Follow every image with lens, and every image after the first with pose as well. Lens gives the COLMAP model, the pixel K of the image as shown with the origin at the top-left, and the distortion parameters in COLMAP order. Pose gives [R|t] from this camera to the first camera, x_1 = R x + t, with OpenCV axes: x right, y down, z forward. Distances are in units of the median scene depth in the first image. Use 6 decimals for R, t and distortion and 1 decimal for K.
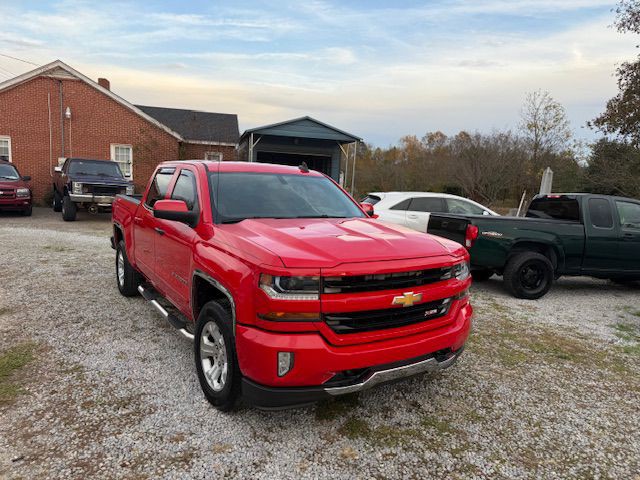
lens RADIAL K [[447.8, 0, 320.0], [0, 447.8, 240.0], [0, 0, 1]] dist [0.038769, -0.044605]
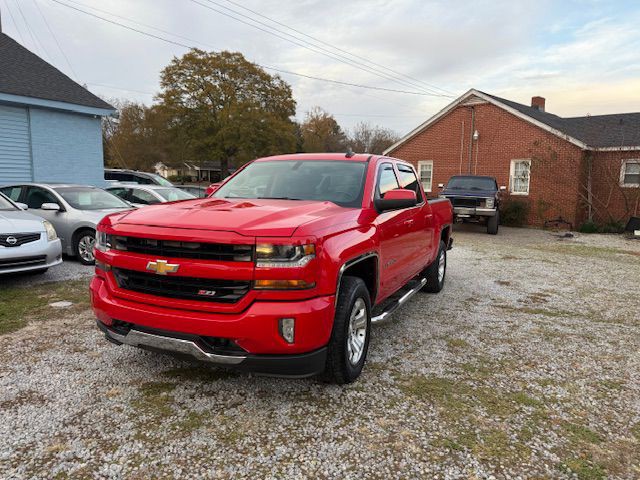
lens RADIAL K [[447.8, 0, 320.0], [0, 447.8, 240.0], [0, 0, 1]] dist [0.038769, -0.044605]
pose [[0.527699, 0.064244, -0.846999, 0.773184], [-0.107417, 0.994178, 0.008484, 0.017675], [0.842612, 0.086505, 0.531528, 0.492610]]
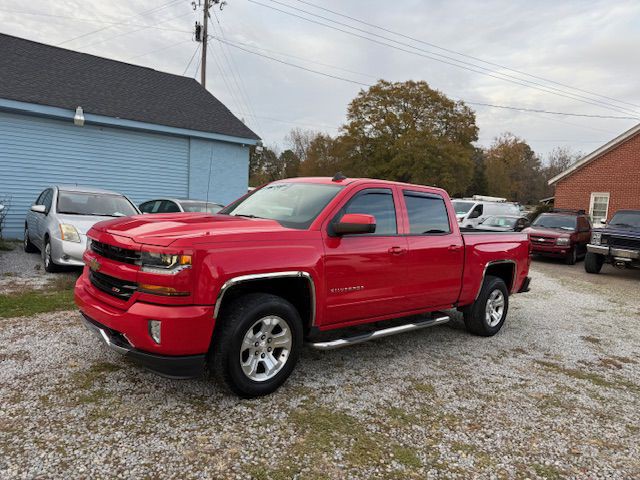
lens RADIAL K [[447.8, 0, 320.0], [0, 447.8, 240.0], [0, 0, 1]] dist [0.038769, -0.044605]
pose [[0.154818, 0.041168, -0.987085, 0.936362], [-0.189810, 0.981757, 0.011175, -0.037066], [0.969538, 0.185629, 0.159808, 0.883049]]
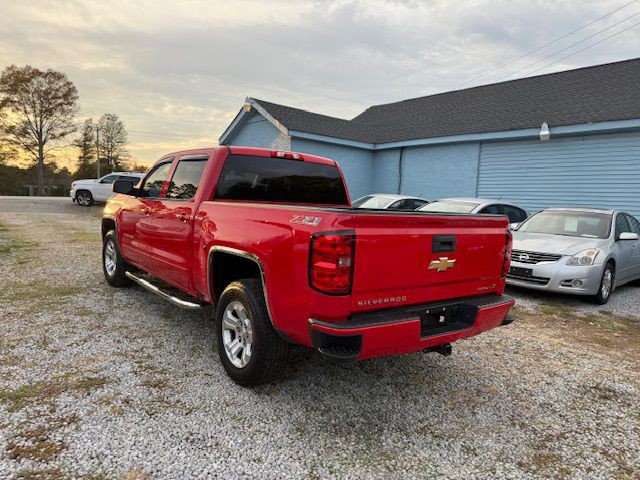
lens RADIAL K [[447.8, 0, 320.0], [0, 447.8, 240.0], [0, 0, 1]] dist [0.038769, -0.044605]
pose [[-0.991658, -0.088773, -0.093451, -0.302477], [-0.107564, 0.969434, 0.220515, -0.254848], [0.071019, 0.228727, -0.970897, 2.301272]]
